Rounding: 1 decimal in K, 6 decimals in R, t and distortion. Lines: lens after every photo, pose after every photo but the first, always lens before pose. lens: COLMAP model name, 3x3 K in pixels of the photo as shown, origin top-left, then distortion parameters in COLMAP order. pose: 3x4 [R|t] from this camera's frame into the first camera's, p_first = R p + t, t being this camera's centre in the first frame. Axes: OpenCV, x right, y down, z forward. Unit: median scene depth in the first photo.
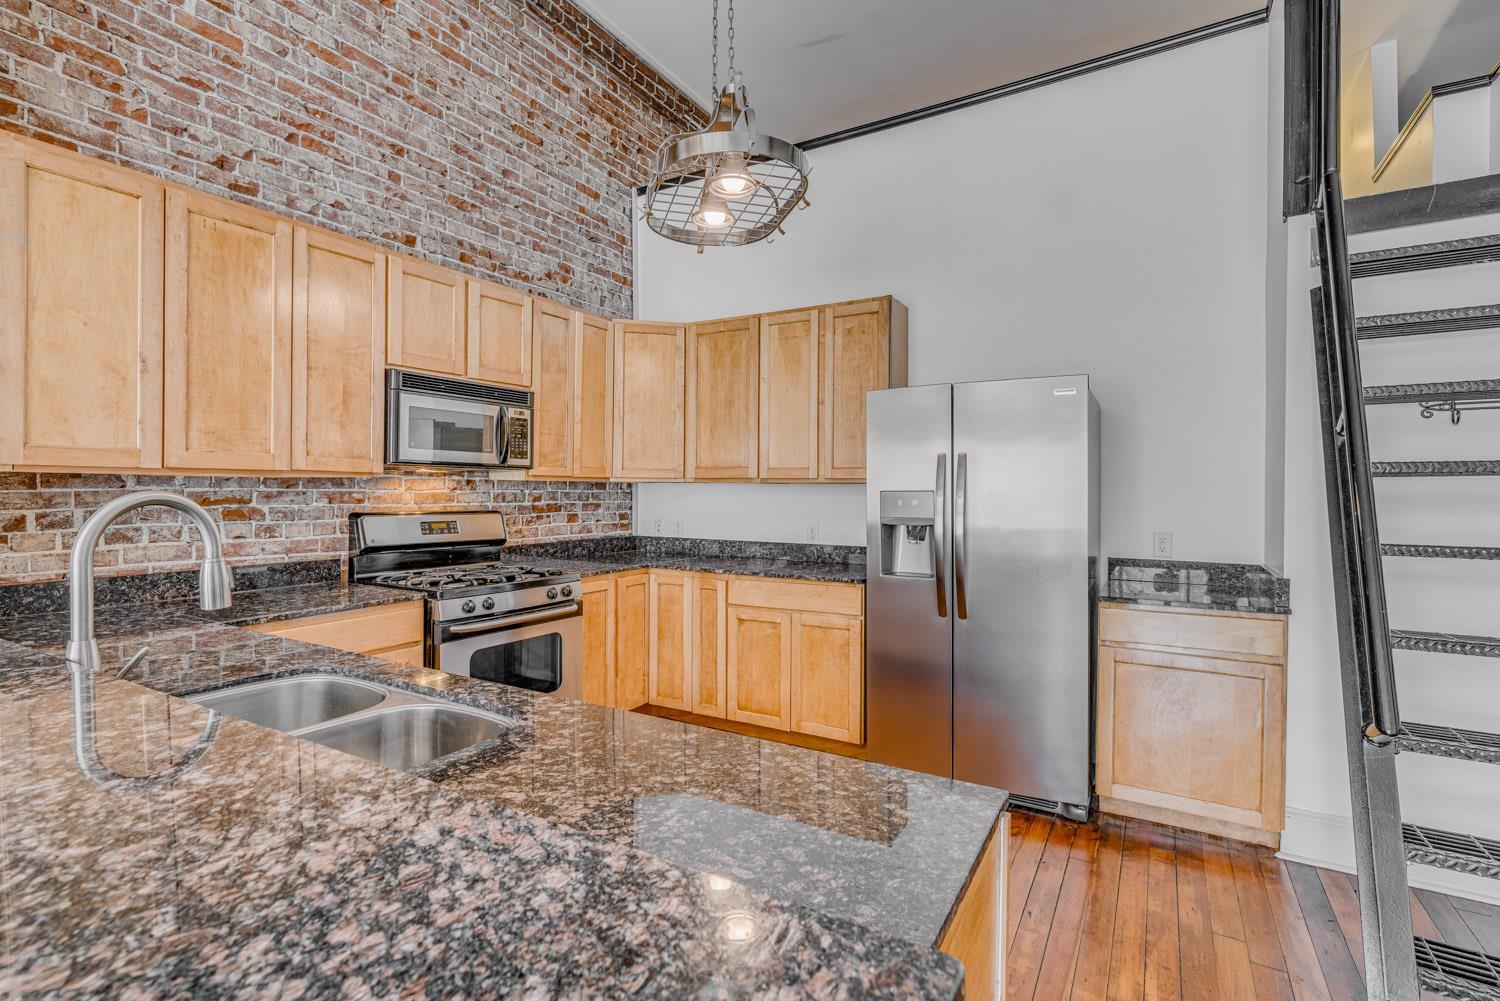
lens RADIAL K [[678.9, 0, 761.2], [0, 678.9, 493.1], [0, 0, 1]] dist [-0.011660, 0.004894]
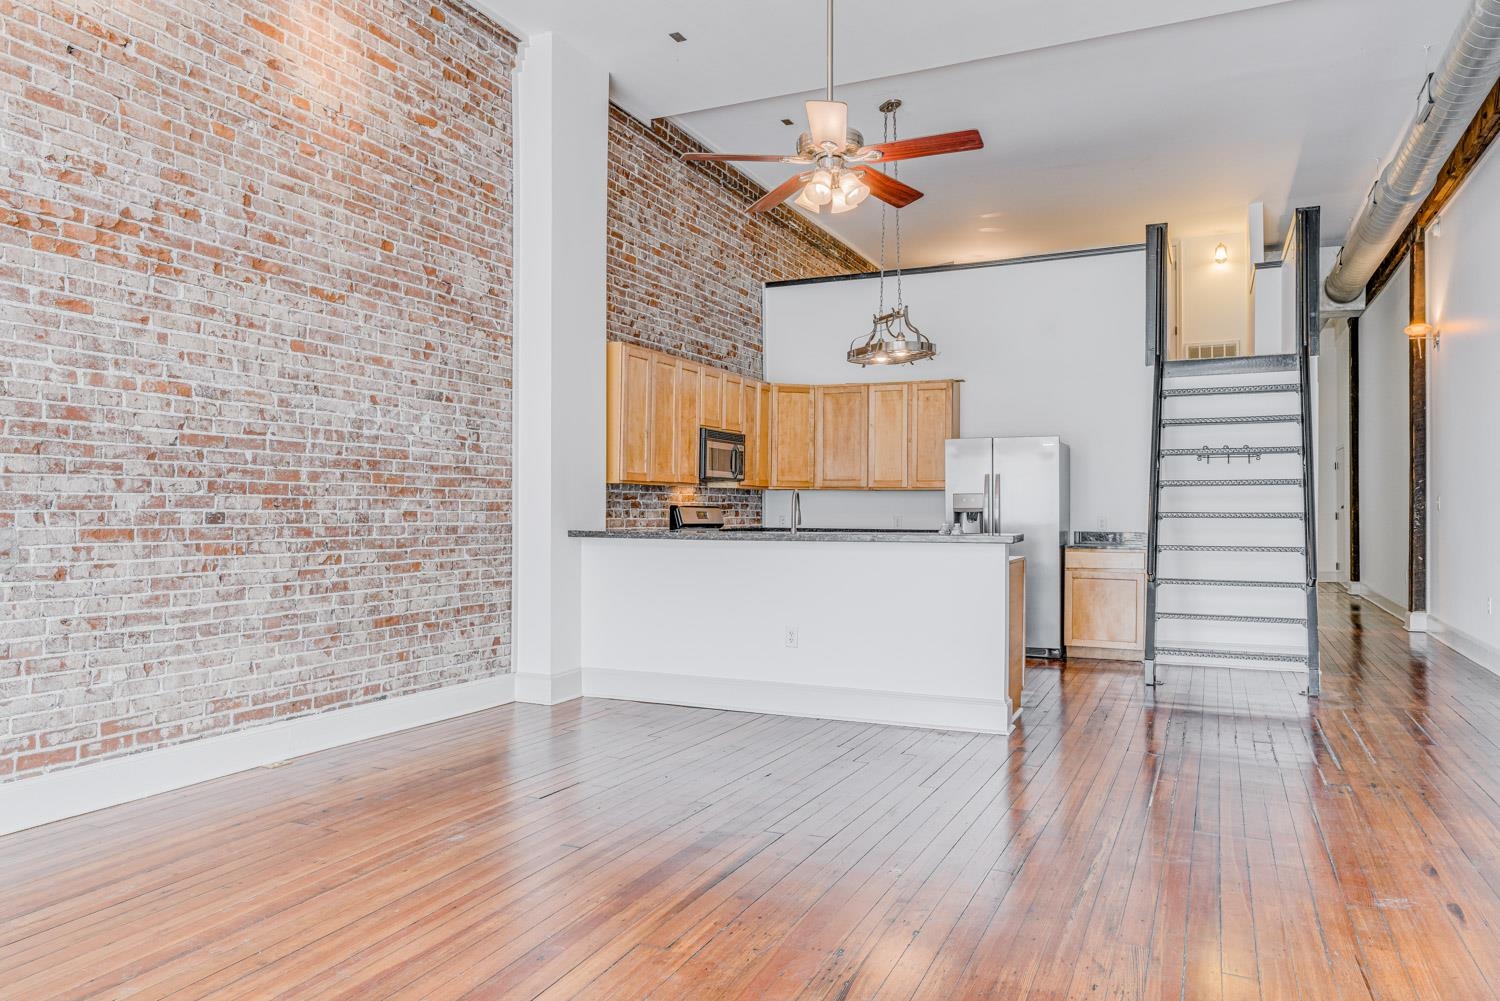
lens RADIAL K [[980.9, 0, 749.1], [0, 980.9, 498.3], [0, 0, 1]] dist [0.018726, -0.001452]
pose [[0.995698, 0.002373, 0.092629, -0.558618], [-0.001346, 0.999937, -0.011138, 0.034885], [-0.092650, 0.010965, 0.995638, -1.428964]]
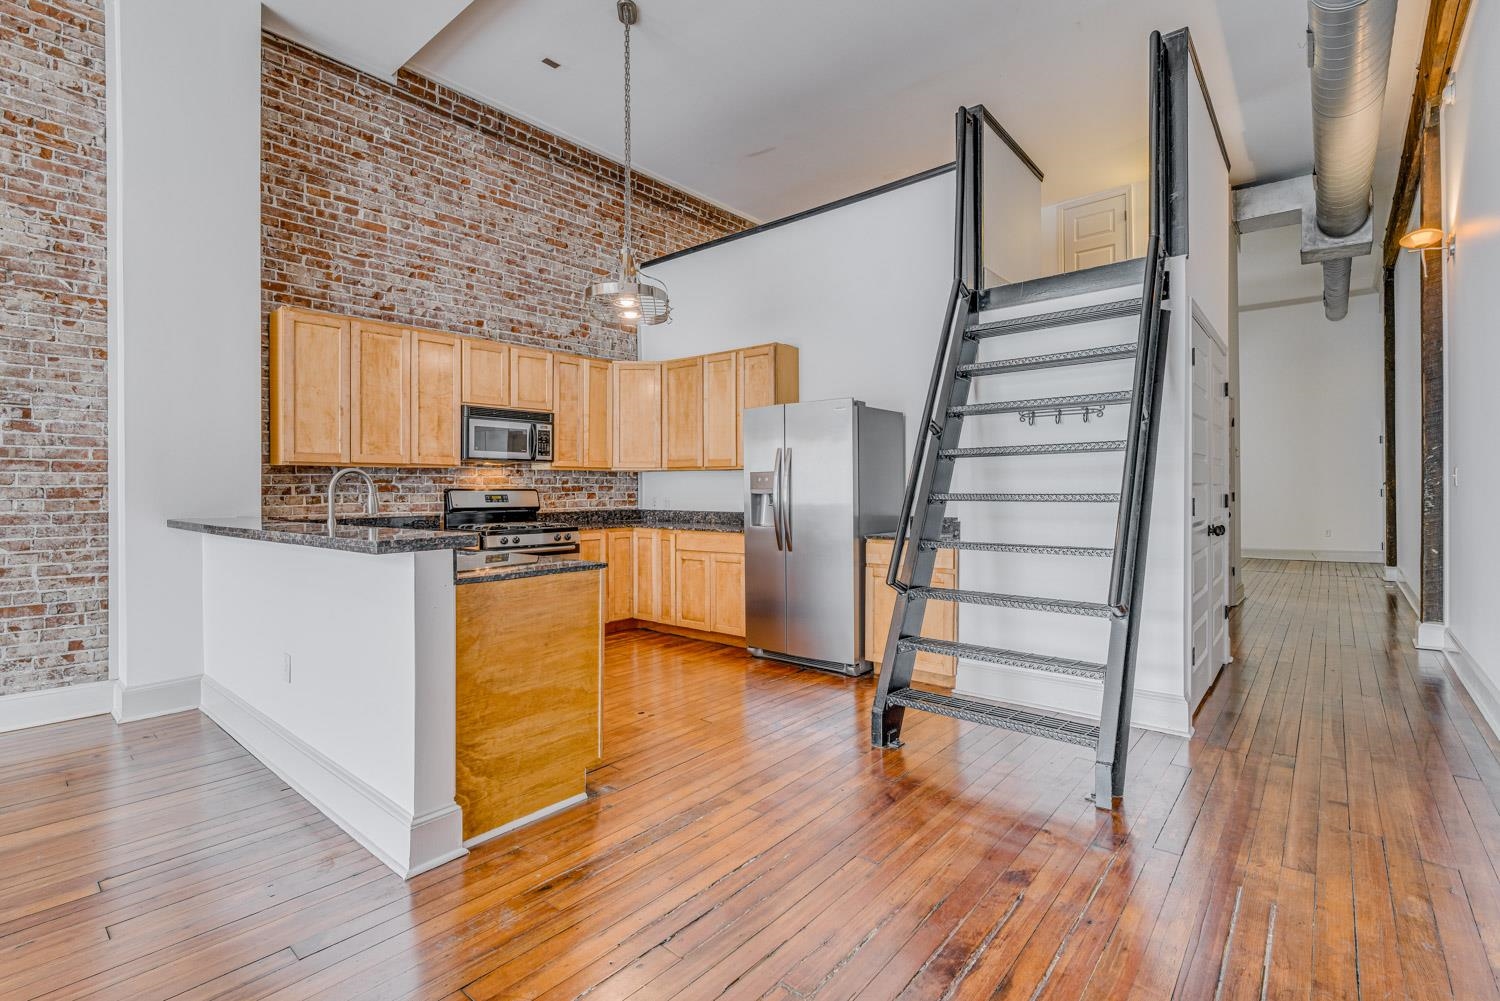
lens RADIAL K [[678.9, 0, 753.2], [0, 678.9, 488.8], [0, 0, 1]] dist [-0.011660, 0.004894]
pose [[0.985017, -0.006147, -0.172349, 0.401041], [0.006031, 0.999981, -0.001198, 0.031838], [0.172353, 0.000141, 0.985035, -0.486827]]
